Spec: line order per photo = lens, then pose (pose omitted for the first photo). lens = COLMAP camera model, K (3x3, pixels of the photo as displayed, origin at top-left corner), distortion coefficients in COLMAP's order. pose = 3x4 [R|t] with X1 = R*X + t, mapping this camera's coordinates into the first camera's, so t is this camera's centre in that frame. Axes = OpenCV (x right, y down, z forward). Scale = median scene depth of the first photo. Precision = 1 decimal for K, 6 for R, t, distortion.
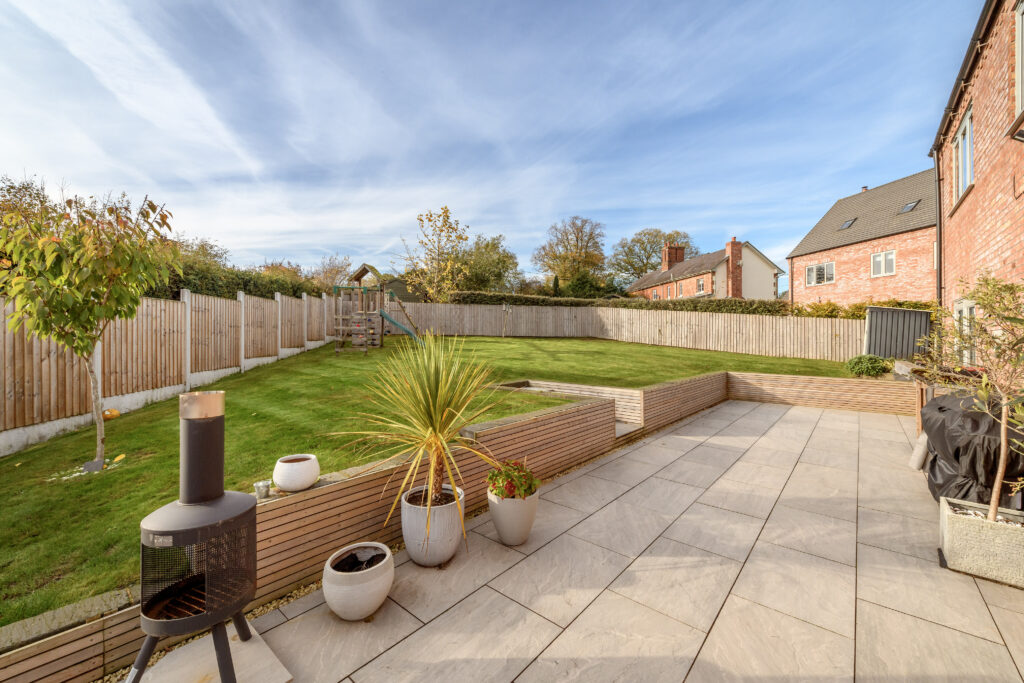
lens RADIAL K [[399.9, 0, 516.2], [0, 399.9, 332.3], [0, 0, 1]] dist [0.000373, -0.000081]
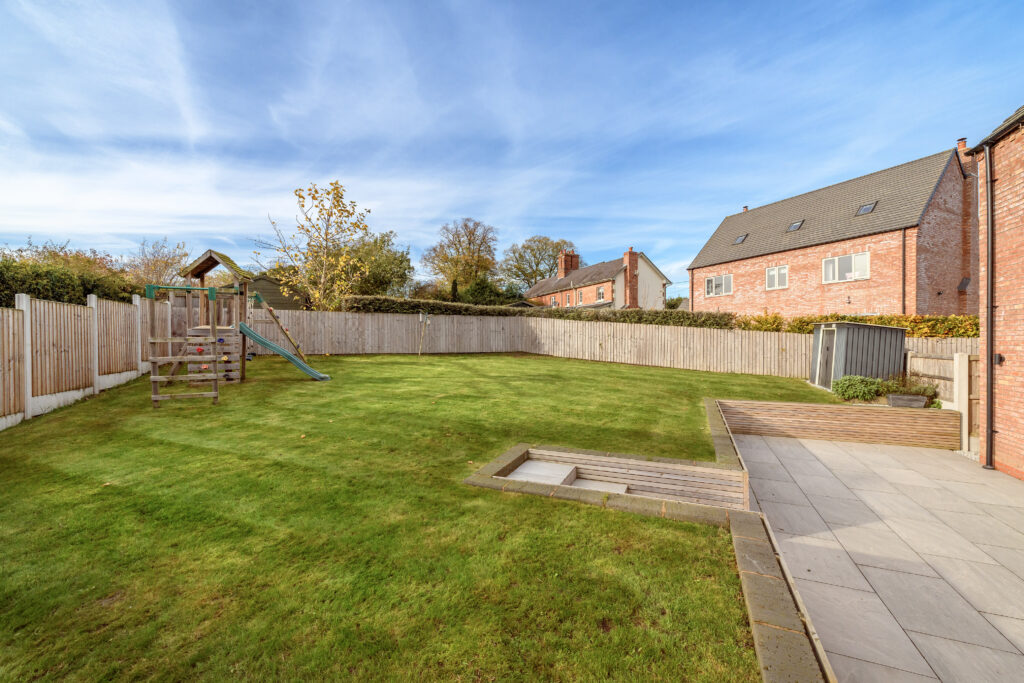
lens RADIAL K [[395.5, 0, 512.0], [0, 395.5, 341.5], [0, 0, 1]] dist [0.000837, -0.000027]
pose [[0.959654, -0.012806, 0.280891, -0.071249], [0.008944, 0.999847, 0.015026, -0.023762], [-0.281041, -0.011907, 0.959622, 0.190695]]
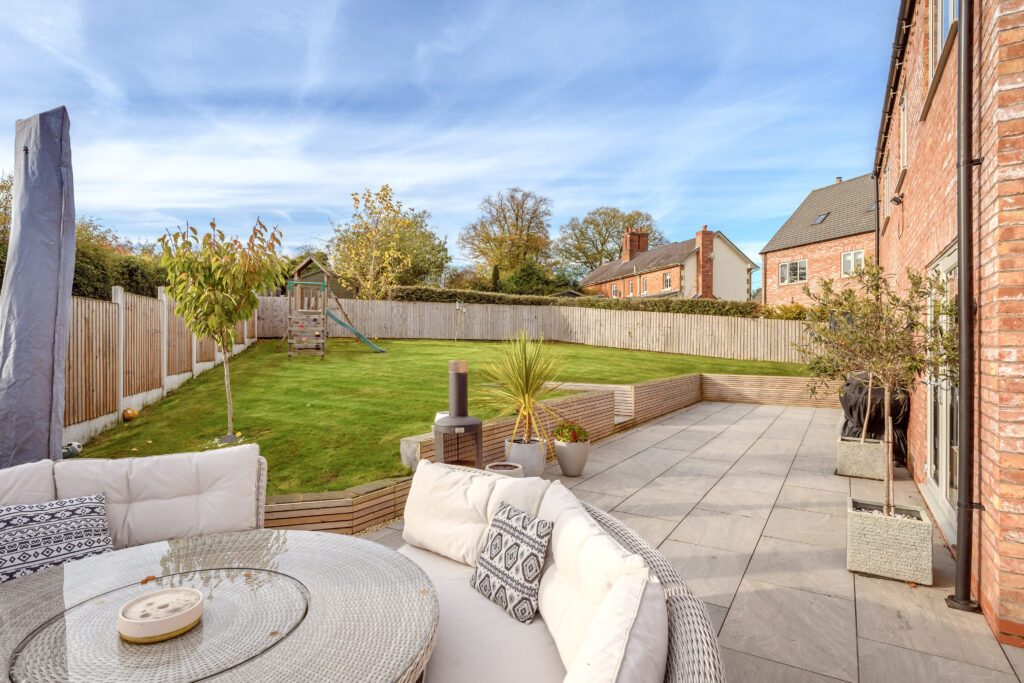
lens RADIAL K [[539.4, 0, 512.0], [0, 539.4, 341.5], [0, 0, 1]] dist [0.014626, -0.000082]
pose [[0.987099, -0.000831, 0.160110, -0.092771], [-0.000507, 0.999965, 0.008316, 0.004251], [-0.160112, -0.008290, 0.987064, -0.152999]]
